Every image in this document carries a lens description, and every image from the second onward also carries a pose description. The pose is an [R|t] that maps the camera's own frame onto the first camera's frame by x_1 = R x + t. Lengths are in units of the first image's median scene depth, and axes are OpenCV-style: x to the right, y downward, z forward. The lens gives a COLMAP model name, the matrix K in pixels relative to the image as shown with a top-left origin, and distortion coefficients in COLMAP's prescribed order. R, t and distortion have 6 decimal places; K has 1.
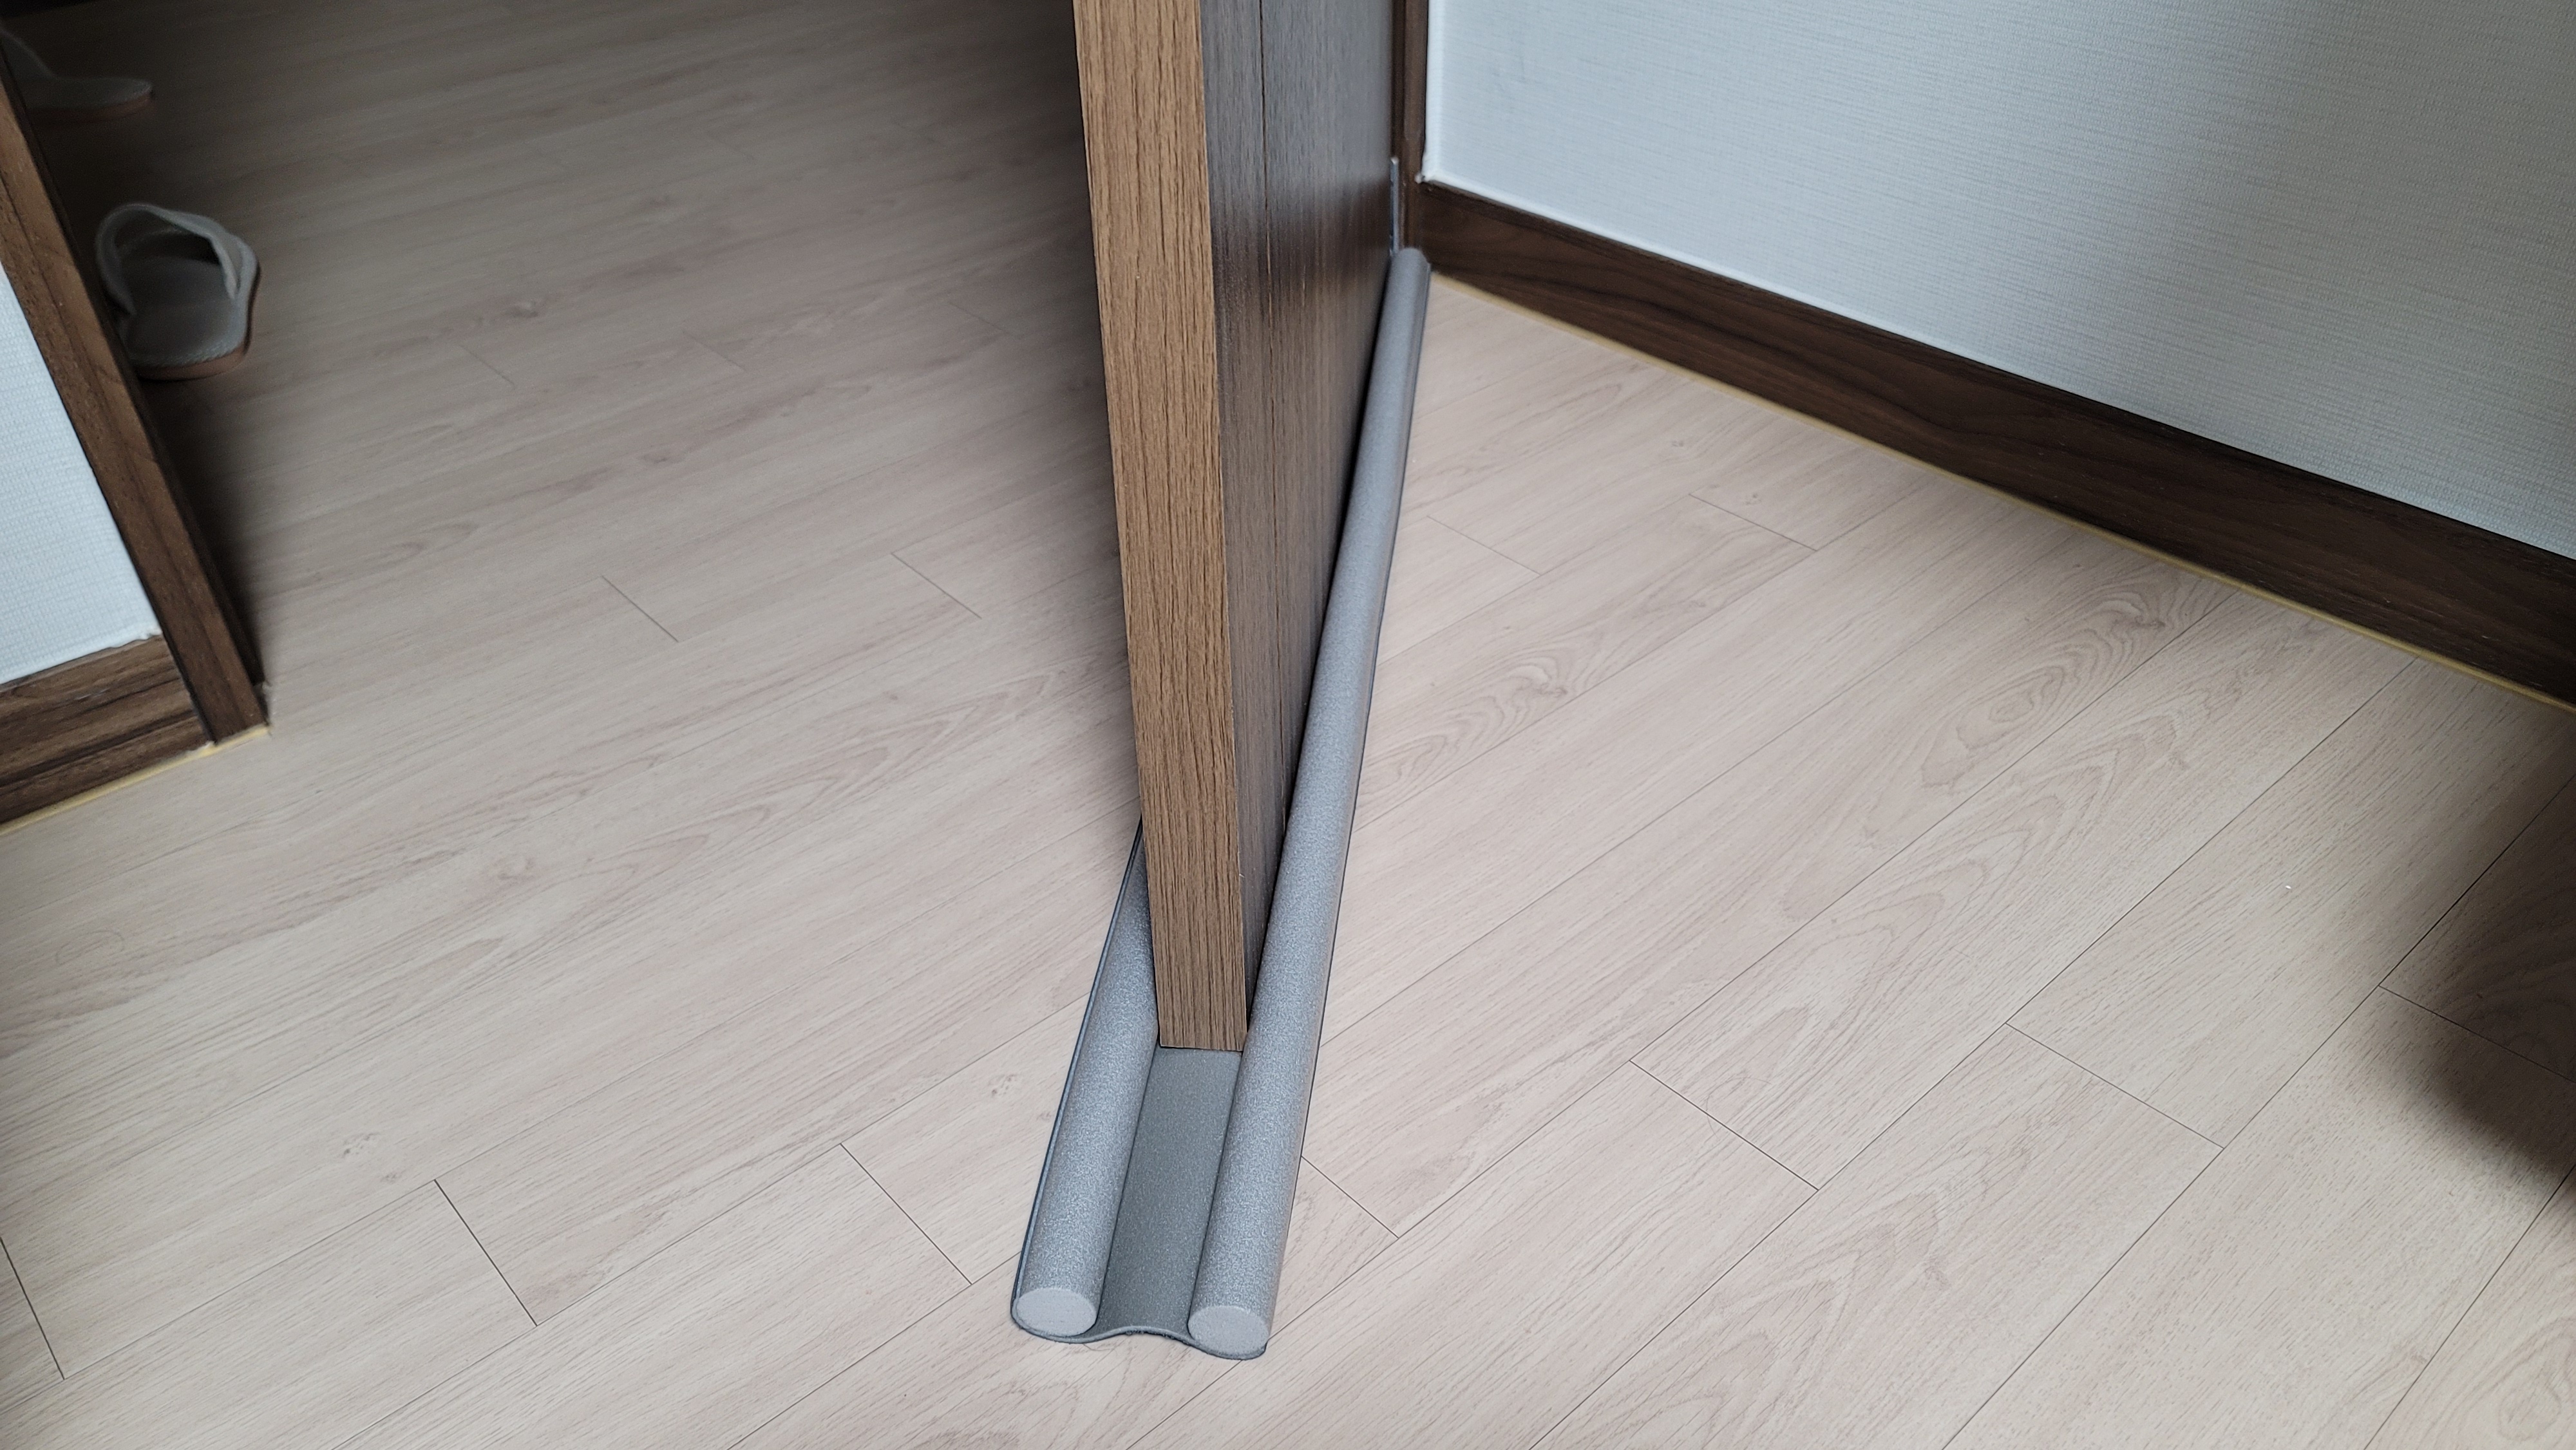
lens RADIAL K [[1932.3, 0, 1330.8], [0, 1932.3, 762.3], [0, 0, 1]] dist [0.068063, -0.065334]
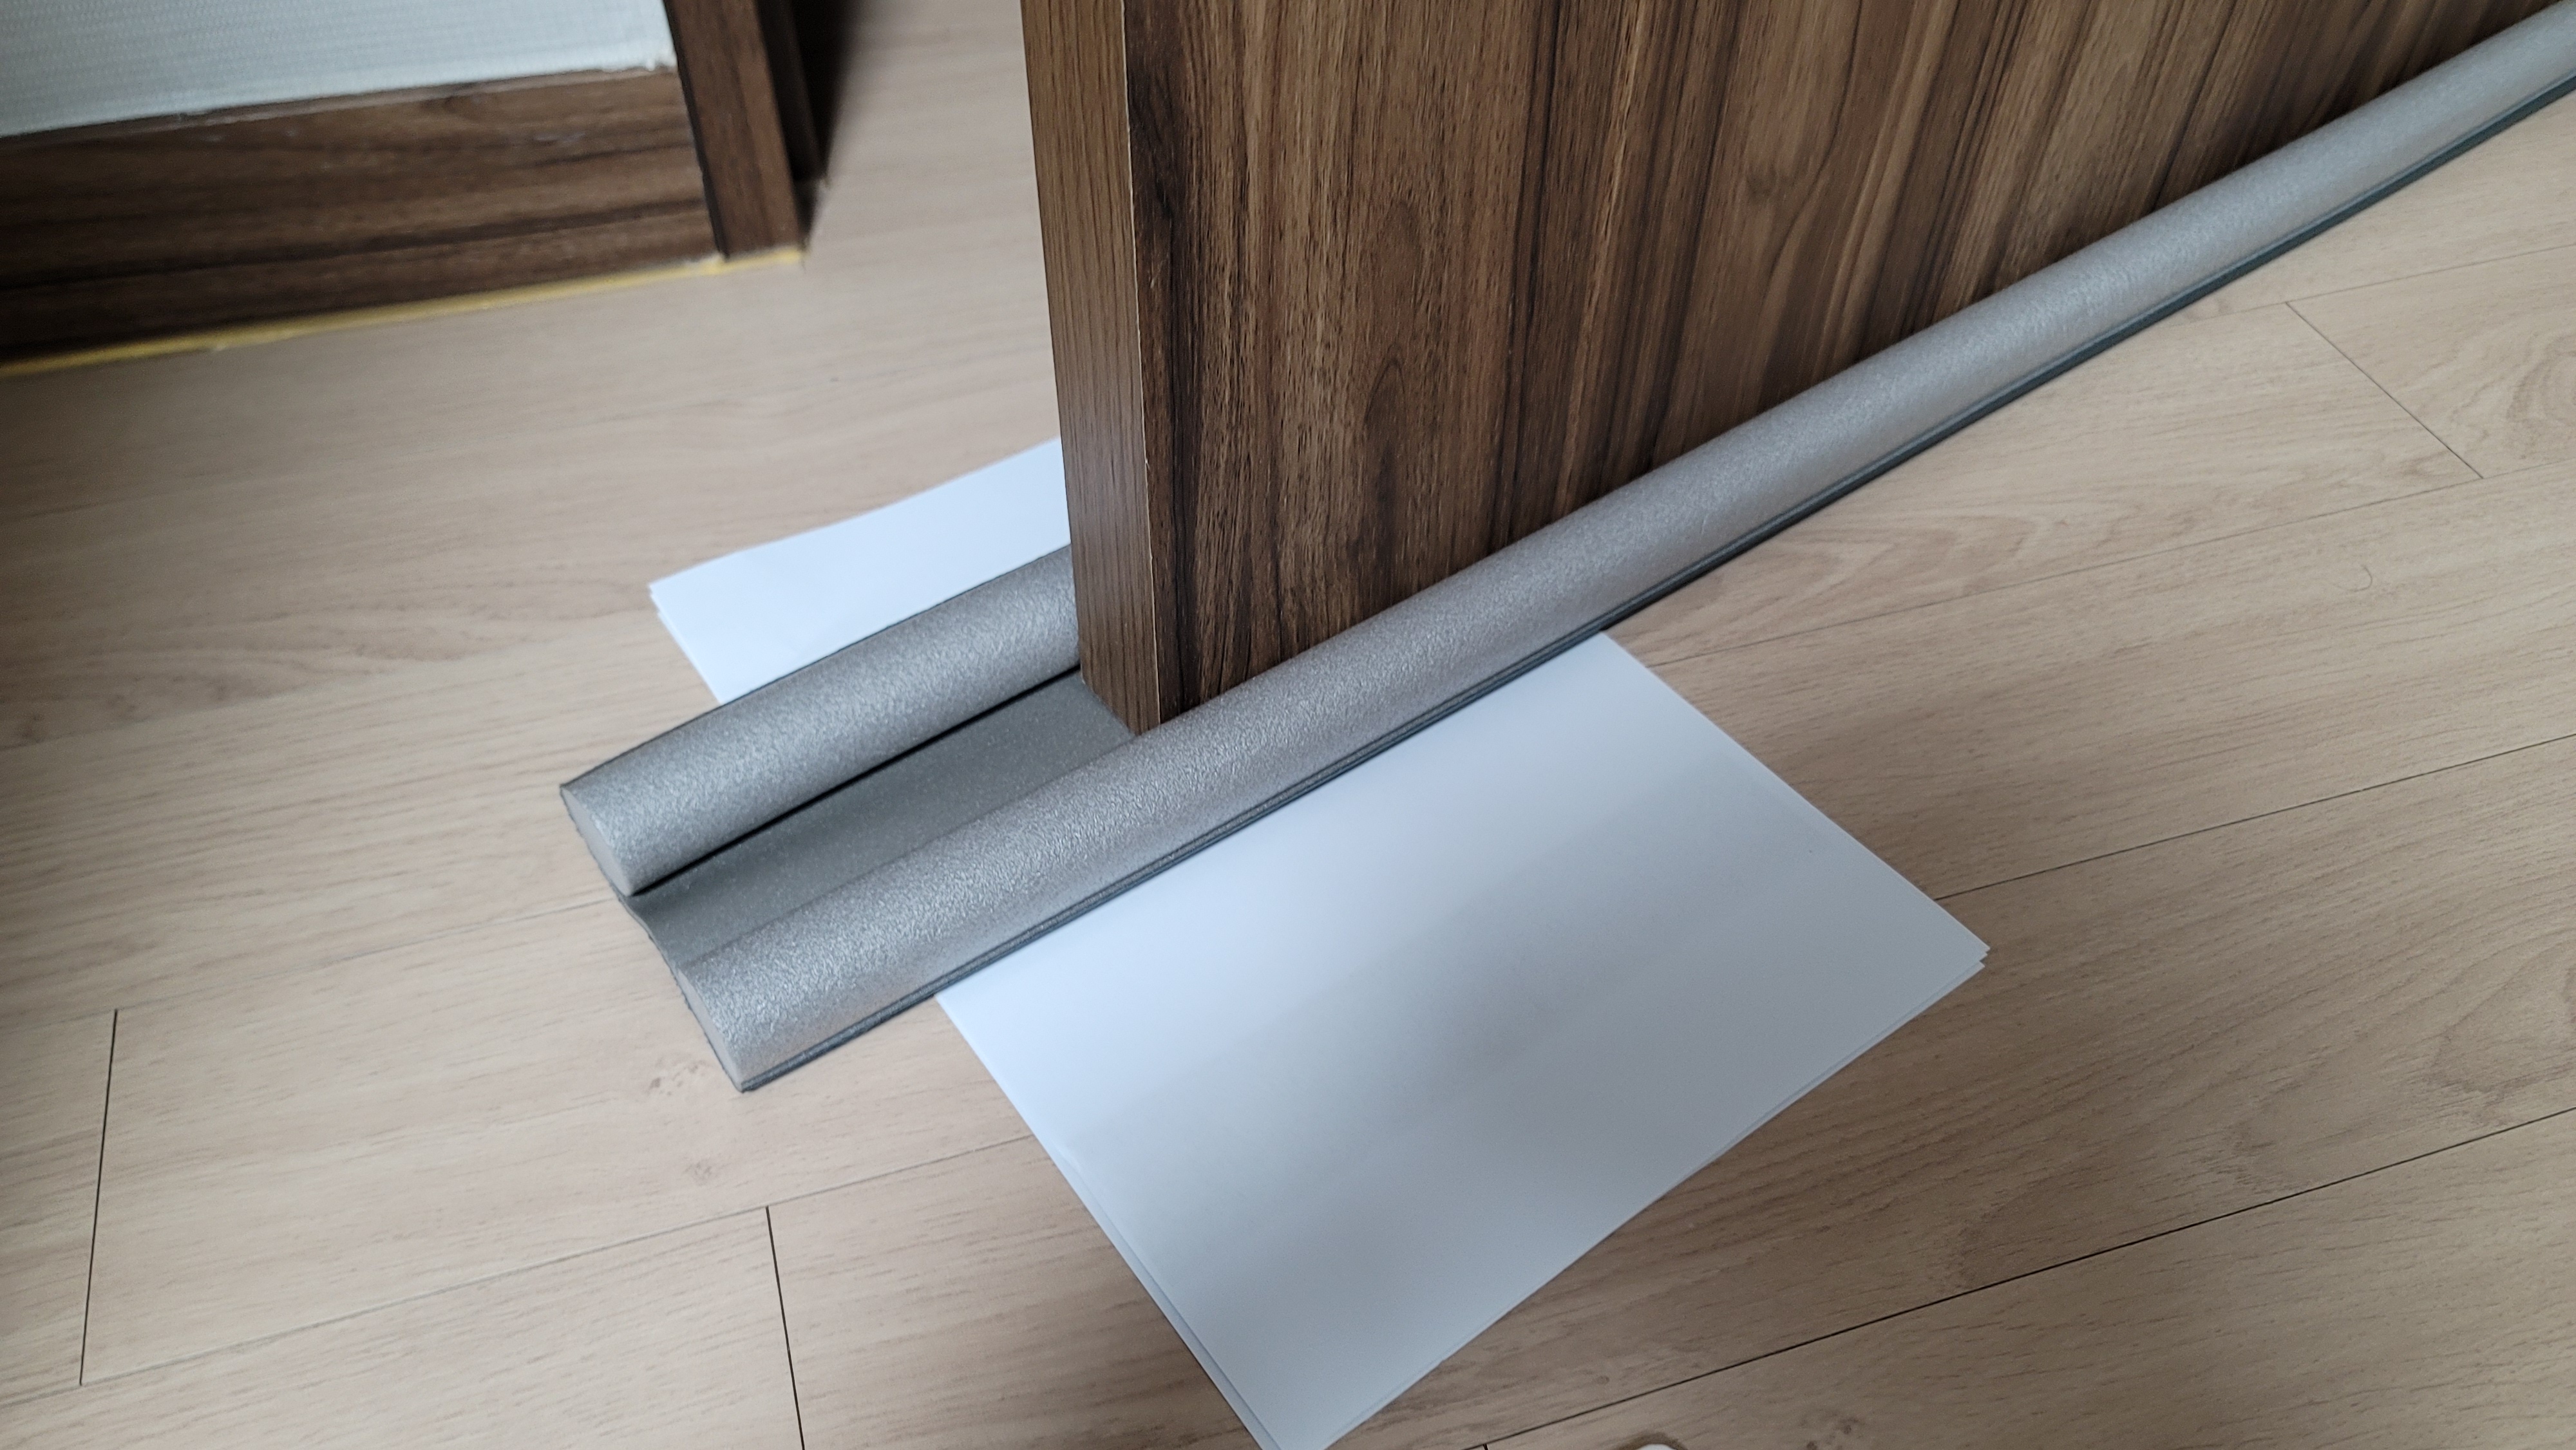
lens RADIAL K [[1863.9, 0, 1288.0], [0, 1863.9, 725.0], [0, 0, 1]] dist [0.032851, 0.001444]
pose [[0.907820, 0.323985, -0.266263, -0.189594], [-0.272321, 0.938286, 0.213216, -0.048218], [0.318910, -0.121053, 0.940023, 0.467897]]
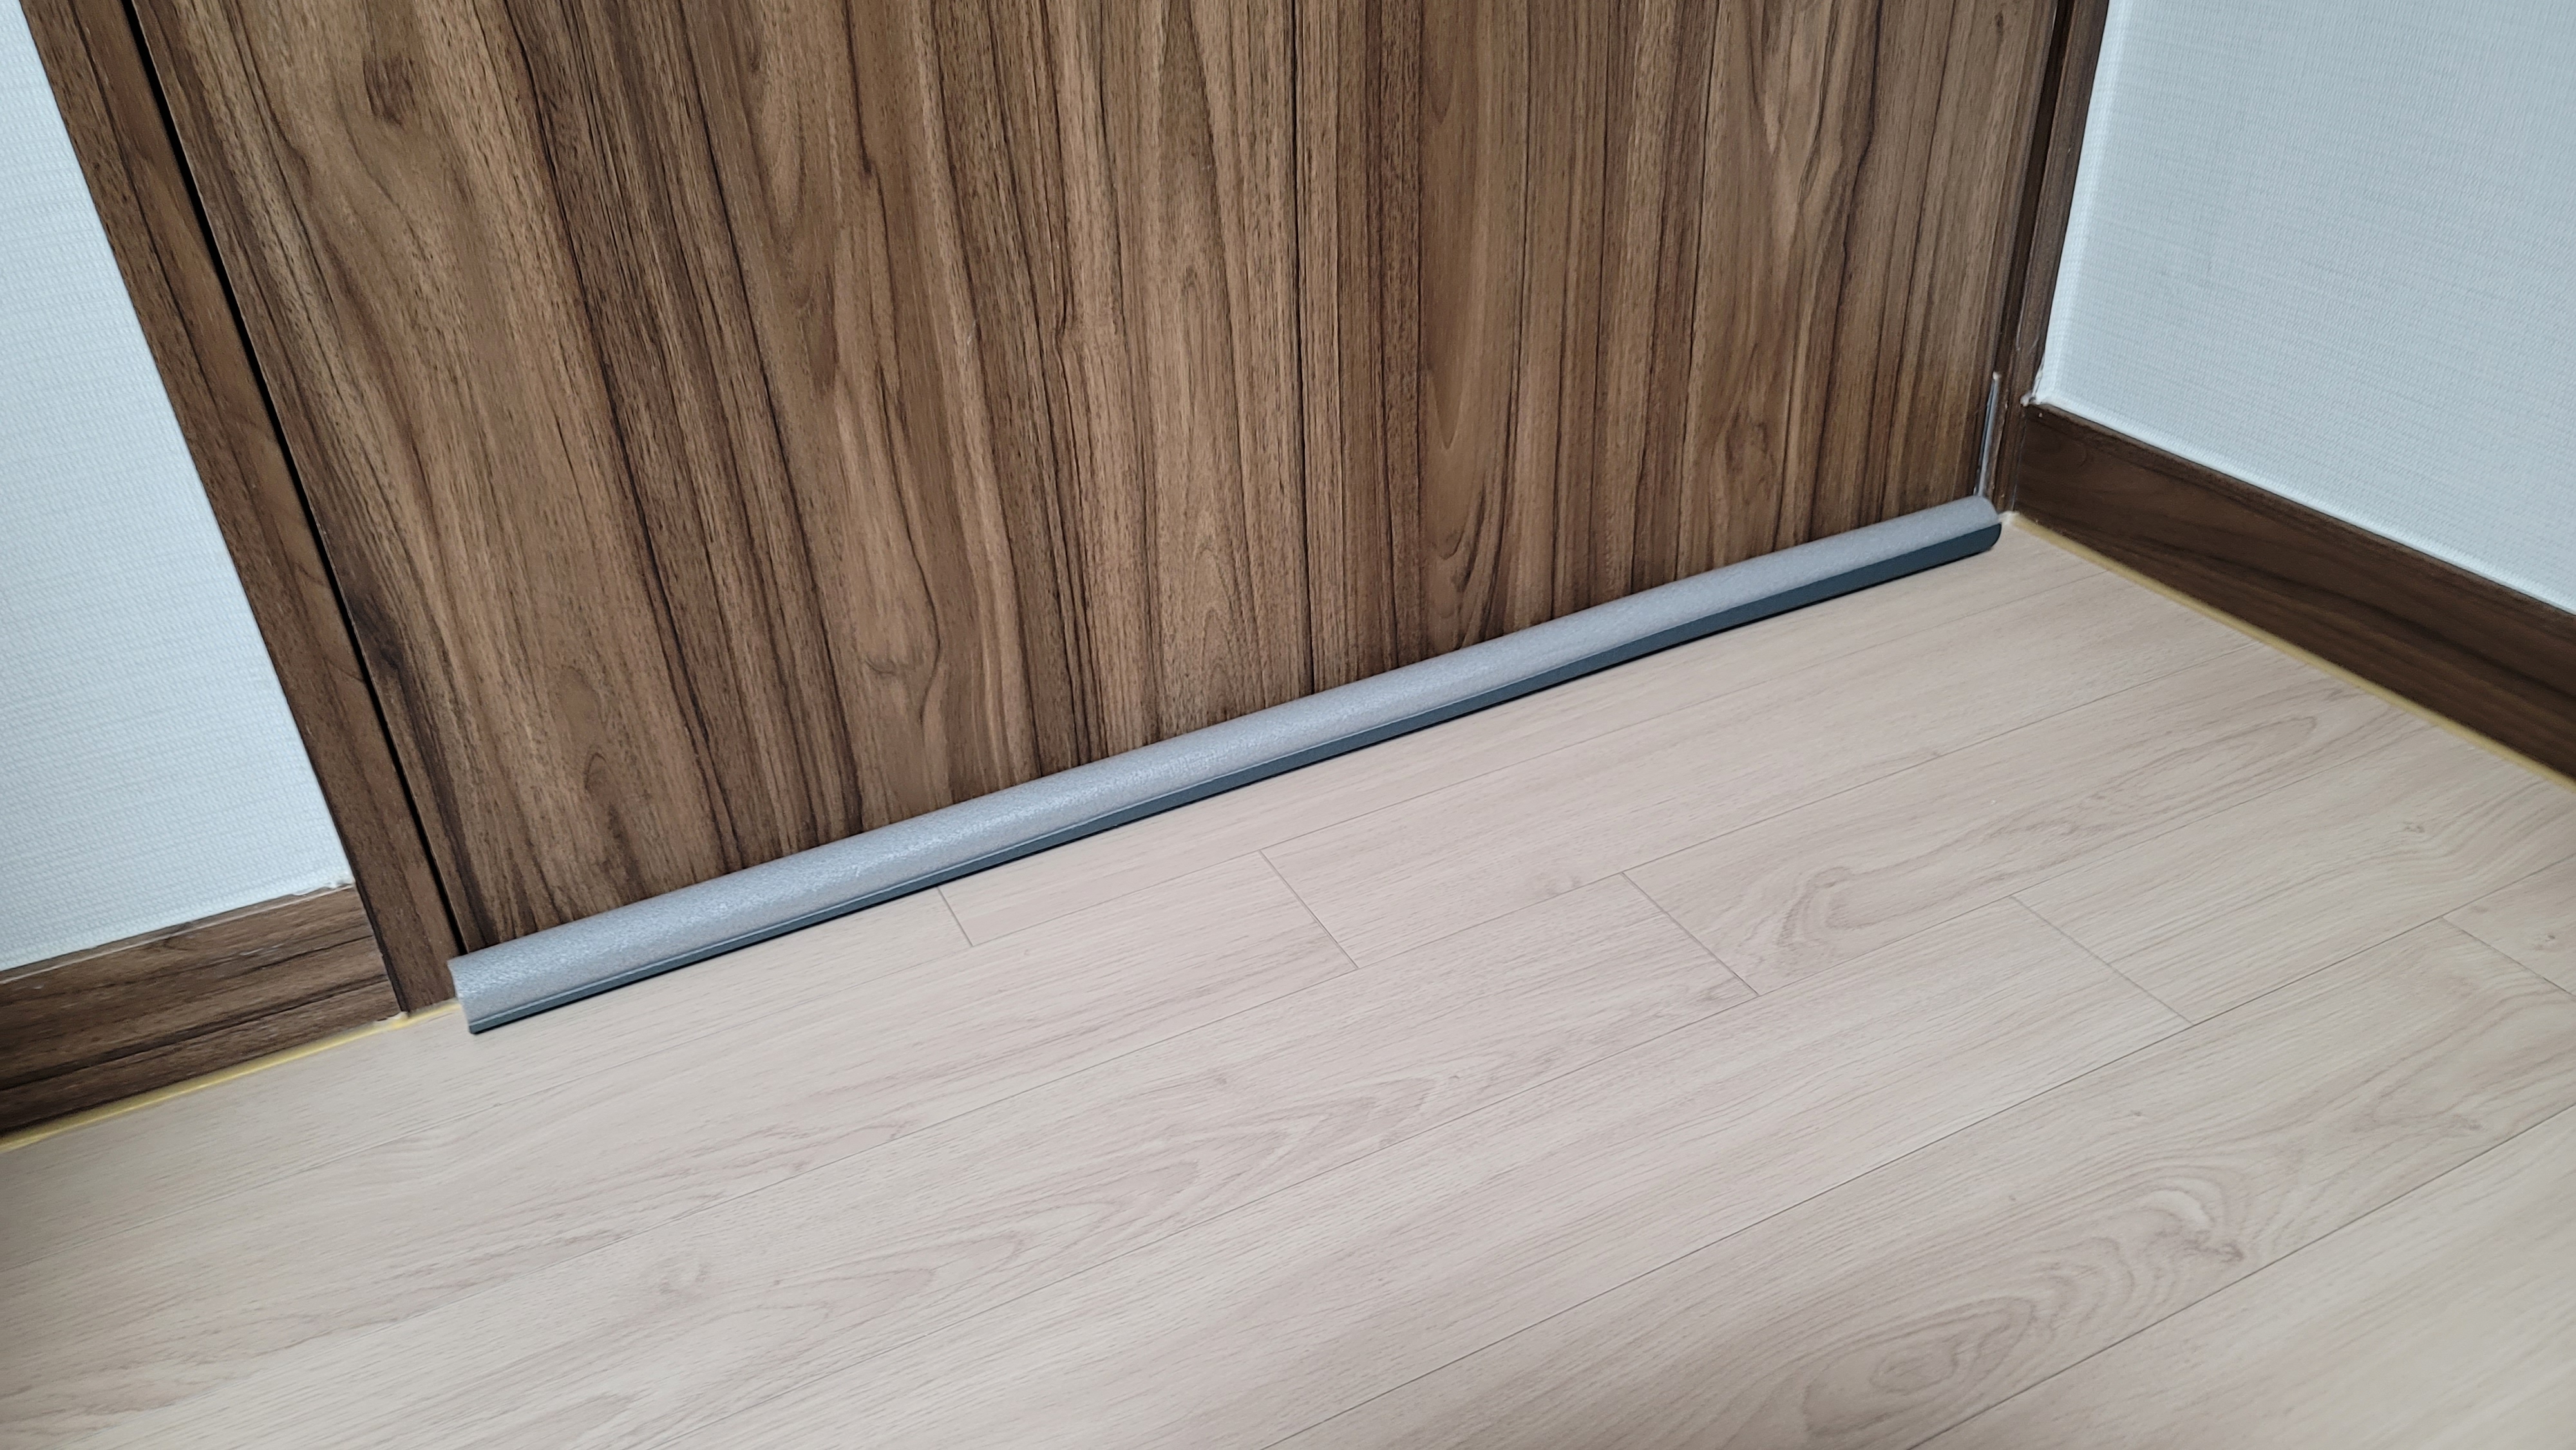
lens RADIAL K [[1838.7, 0, 1288.0], [0, 1838.7, 725.0], [0, 0, 1]] dist [0.095216, -0.109999]
pose [[0.961298, 0.121430, -0.247306, -0.048480], [-0.137515, 0.989298, -0.048777, -0.141297], [0.238736, 0.080898, 0.967709, 0.341130]]
